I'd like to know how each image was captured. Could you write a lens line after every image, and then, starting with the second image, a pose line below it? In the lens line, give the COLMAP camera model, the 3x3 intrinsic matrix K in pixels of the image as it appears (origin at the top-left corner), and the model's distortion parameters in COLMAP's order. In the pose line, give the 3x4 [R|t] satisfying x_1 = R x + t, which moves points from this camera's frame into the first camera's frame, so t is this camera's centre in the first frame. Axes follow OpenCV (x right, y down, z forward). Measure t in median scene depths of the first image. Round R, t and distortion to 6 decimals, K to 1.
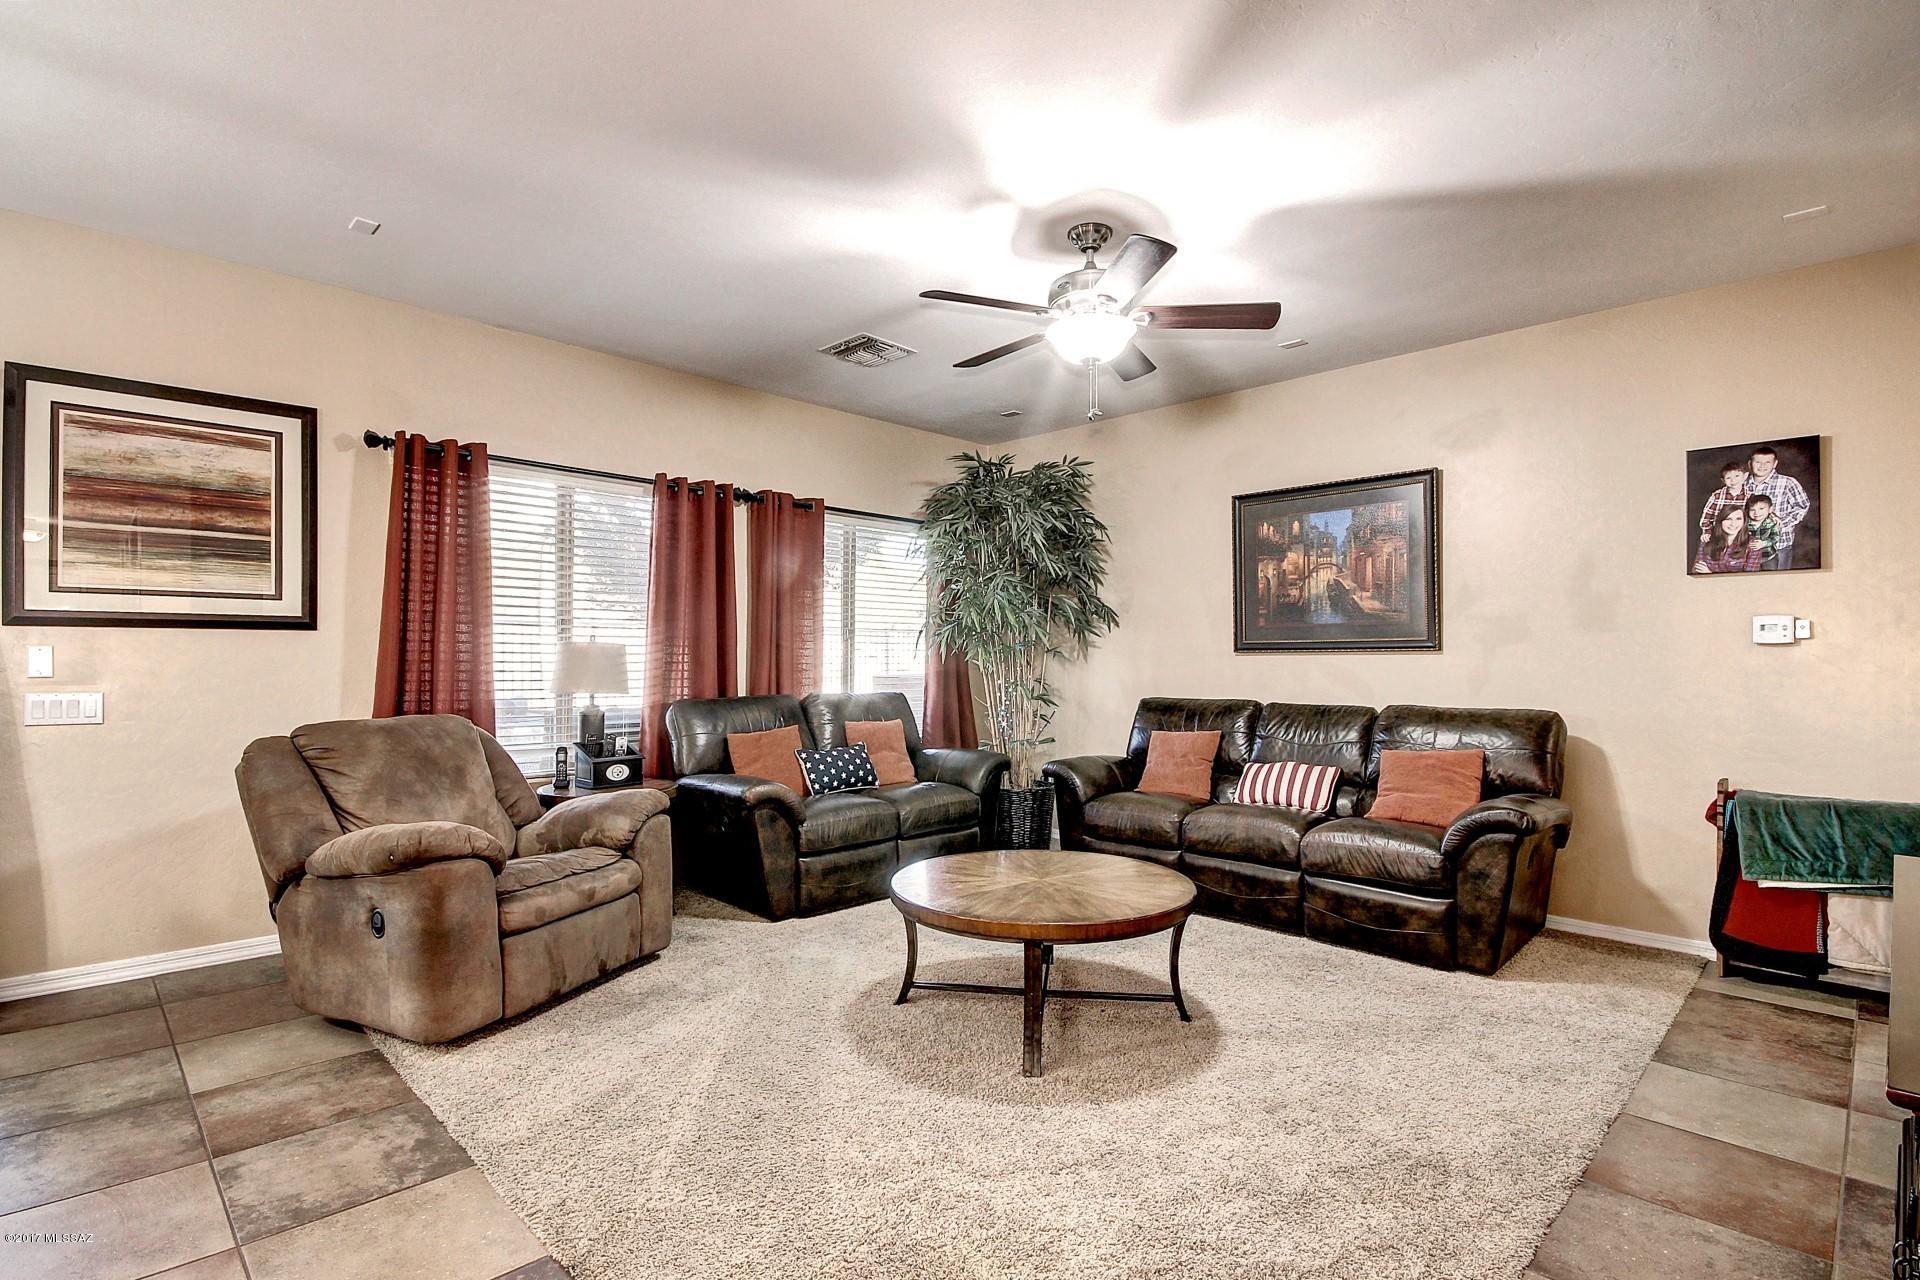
lens RADIAL K [[933.2, 0, 950.0], [0, 933.2, 646.6], [0, 0, 1]] dist [-0.004165, -0.001358]
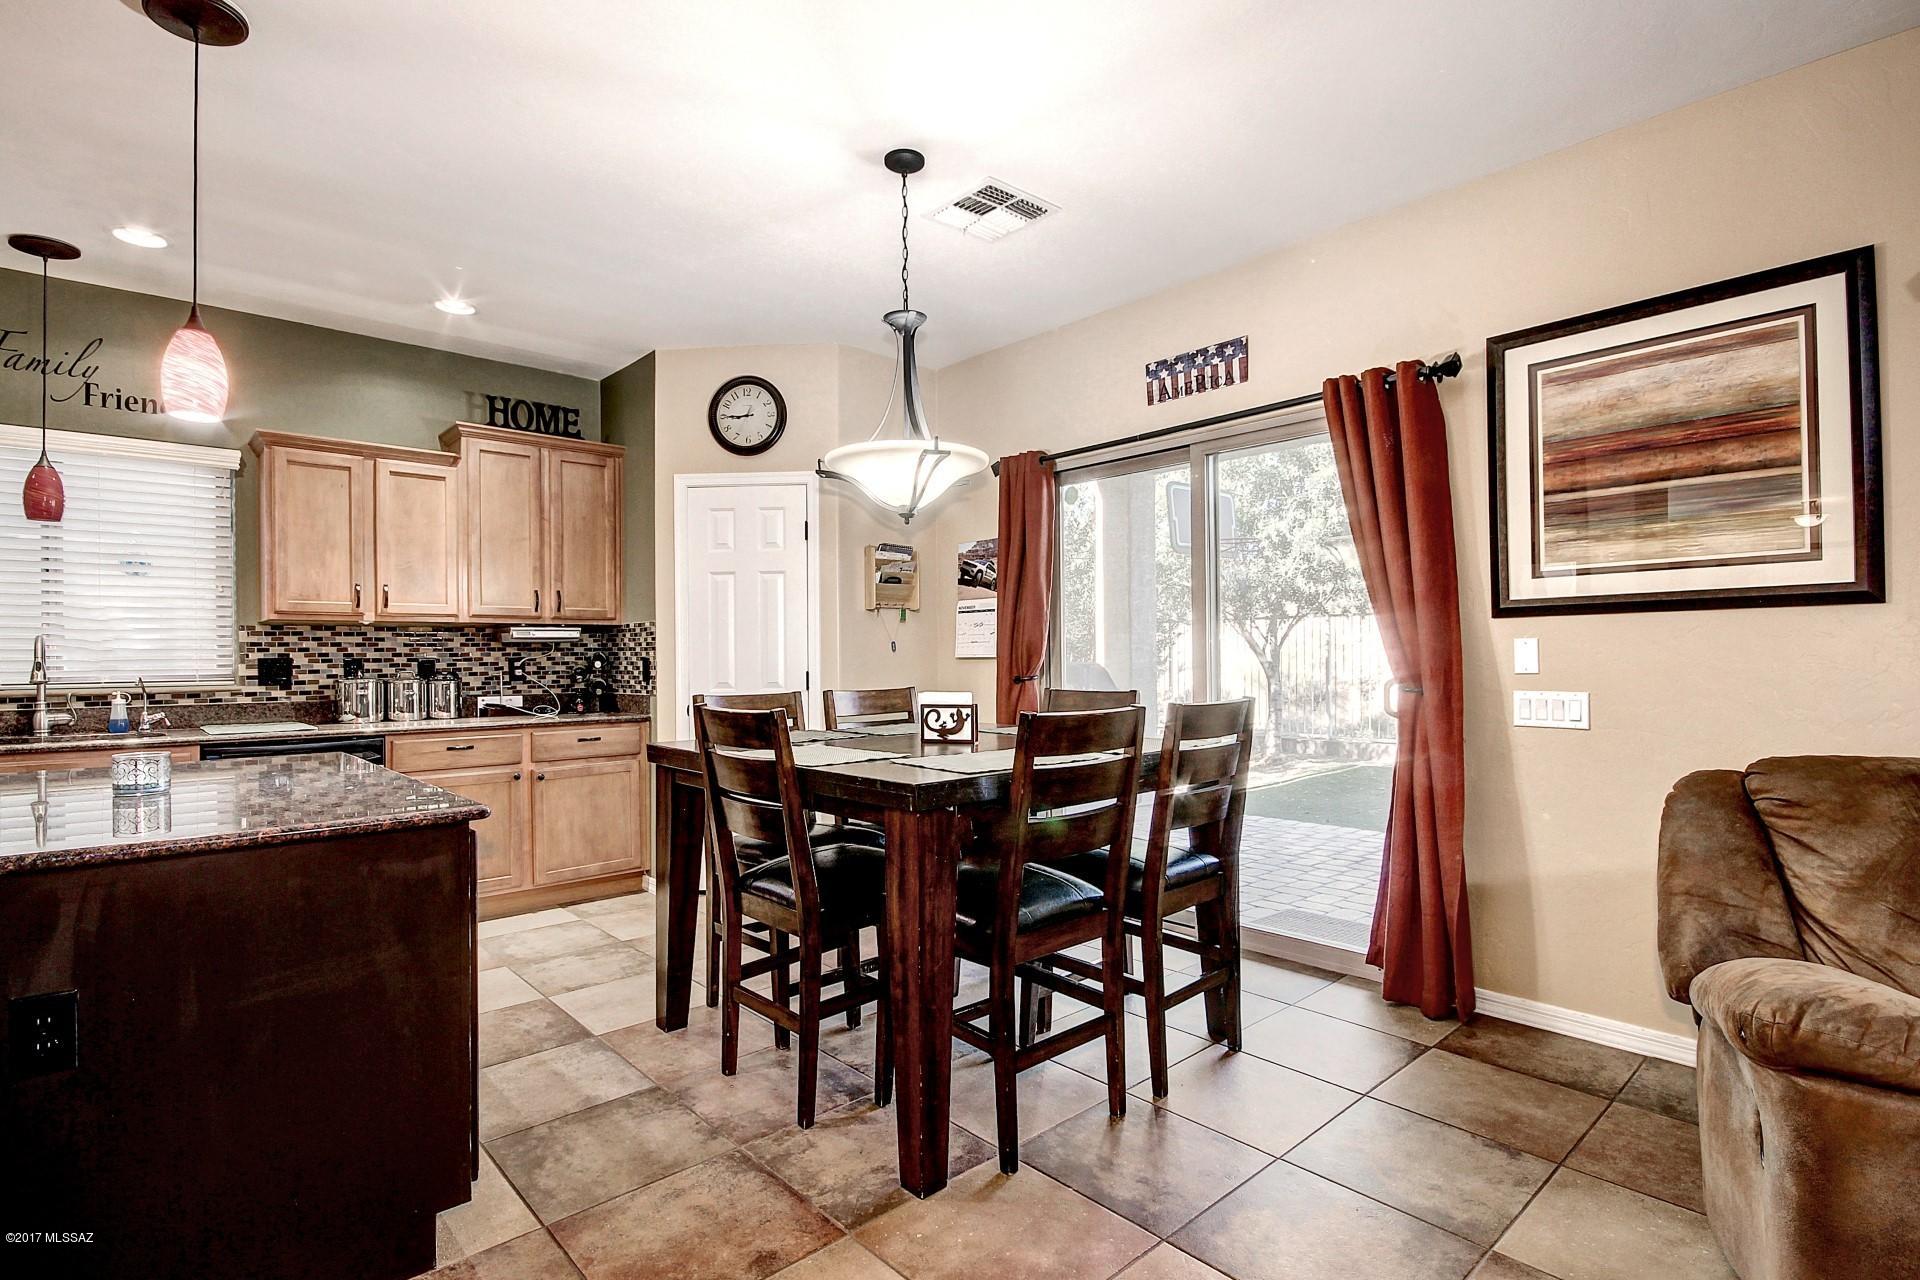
lens RADIAL K [[933.2, 0, 958.8], [0, 933.2, 652.7], [0, 0, 1]] dist [-0.004165, -0.001358]
pose [[-0.035464, -0.007012, -0.999346, -0.050143], [0.024703, 0.999664, -0.007891, 0.005848], [0.999066, -0.024966, -0.035279, 0.449171]]
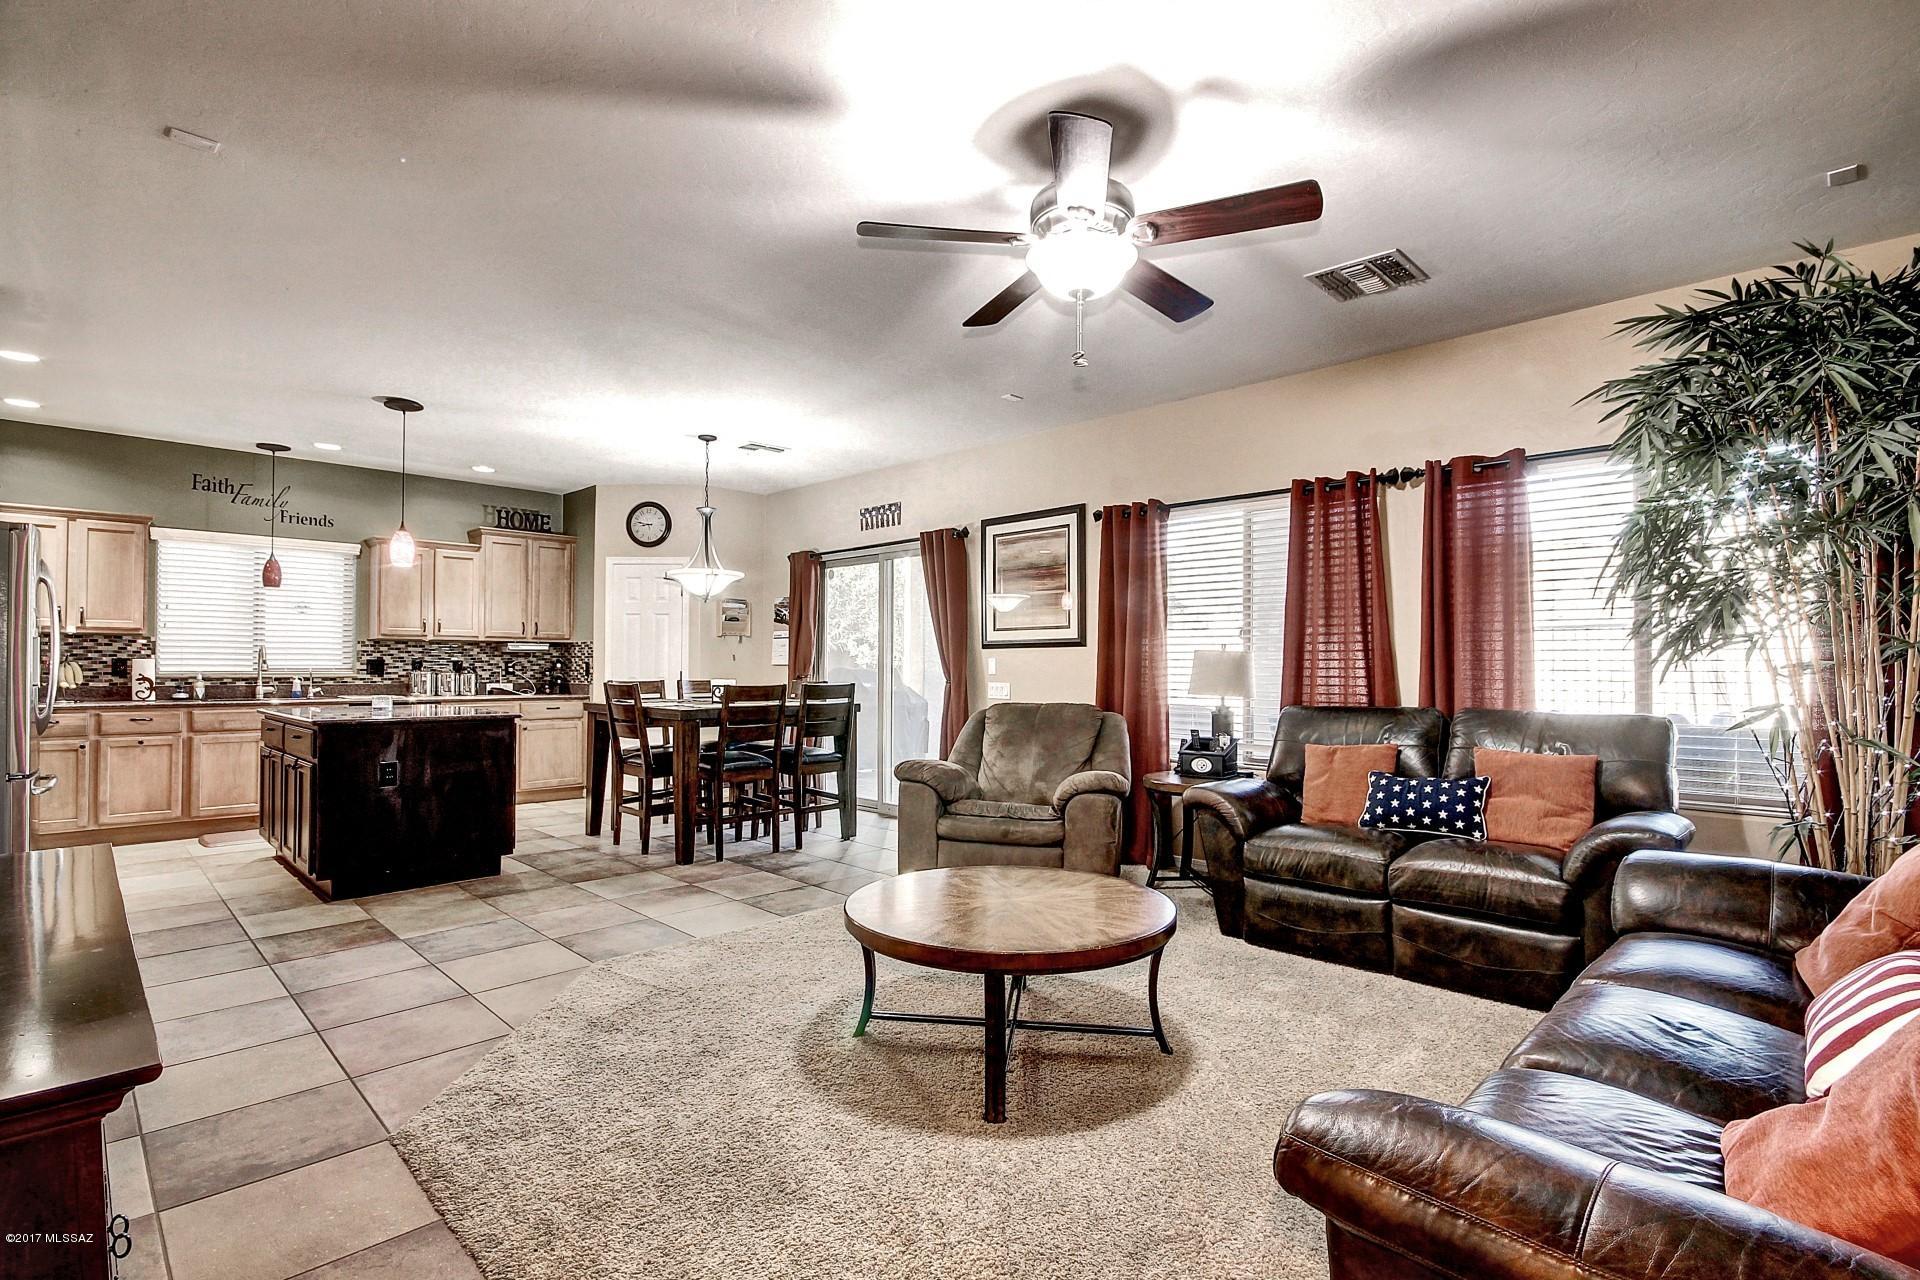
lens RADIAL K [[892.0, 0, 951.1], [0, 892.0, 652.7], [0, 0, 1]] dist [-0.000826, 0.001210]
pose [[0.015546, -0.018333, -0.999711, 0.873683], [0.011588, 0.999768, -0.018154, 0.019242], [0.999812, -0.011302, 0.015755, 0.828398]]
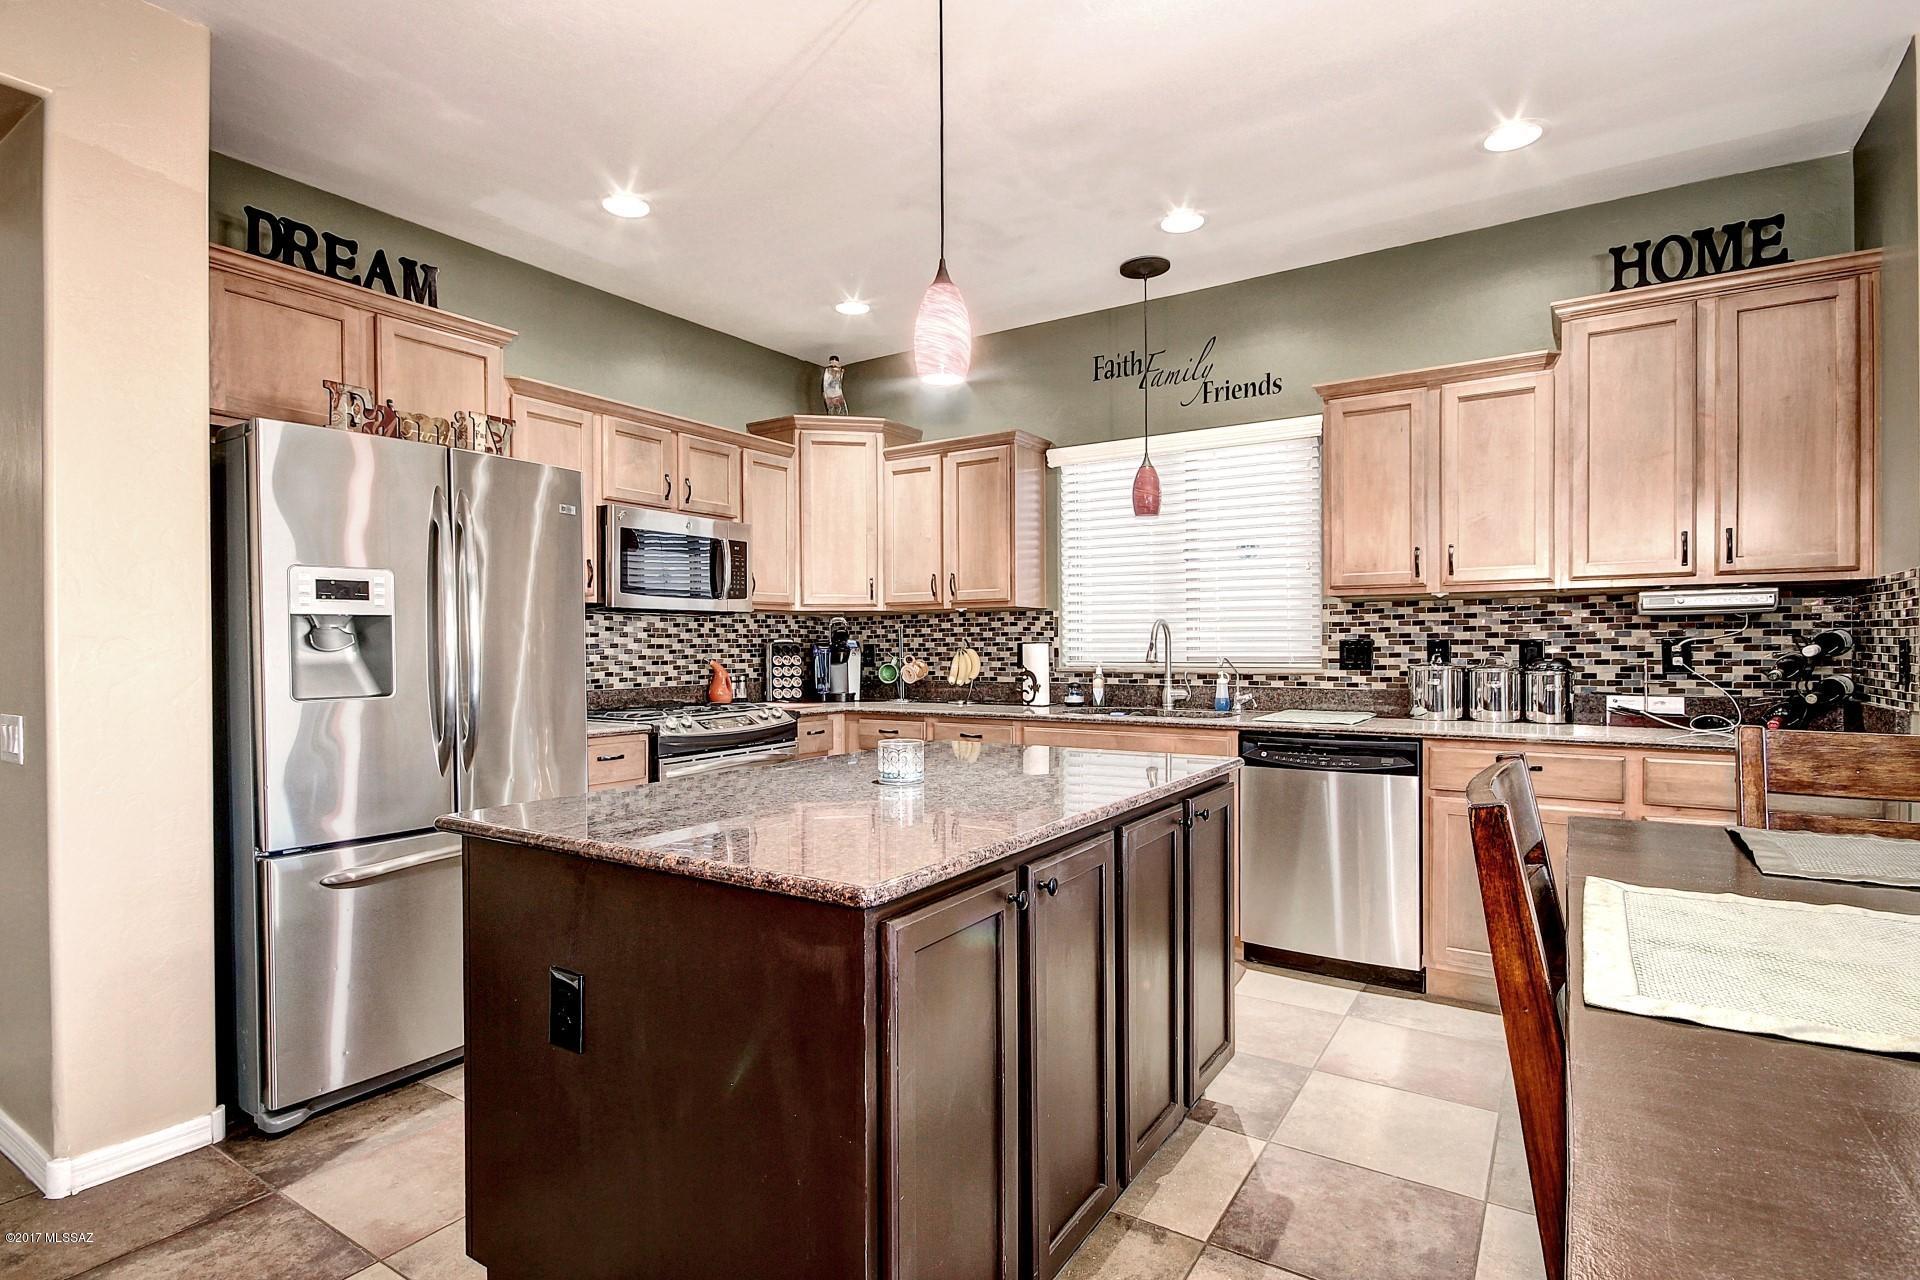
lens RADIAL K [[933.2, 0, 978.5], [0, 933.2, 659.8], [0, 0, 1]] dist [-0.004165, -0.001358]
pose [[-0.976395, 0.006217, -0.215904, -0.567972], [0.006353, 0.999980, 0.000065, 0.002275], [0.215900, -0.001308, -0.976415, 0.480198]]
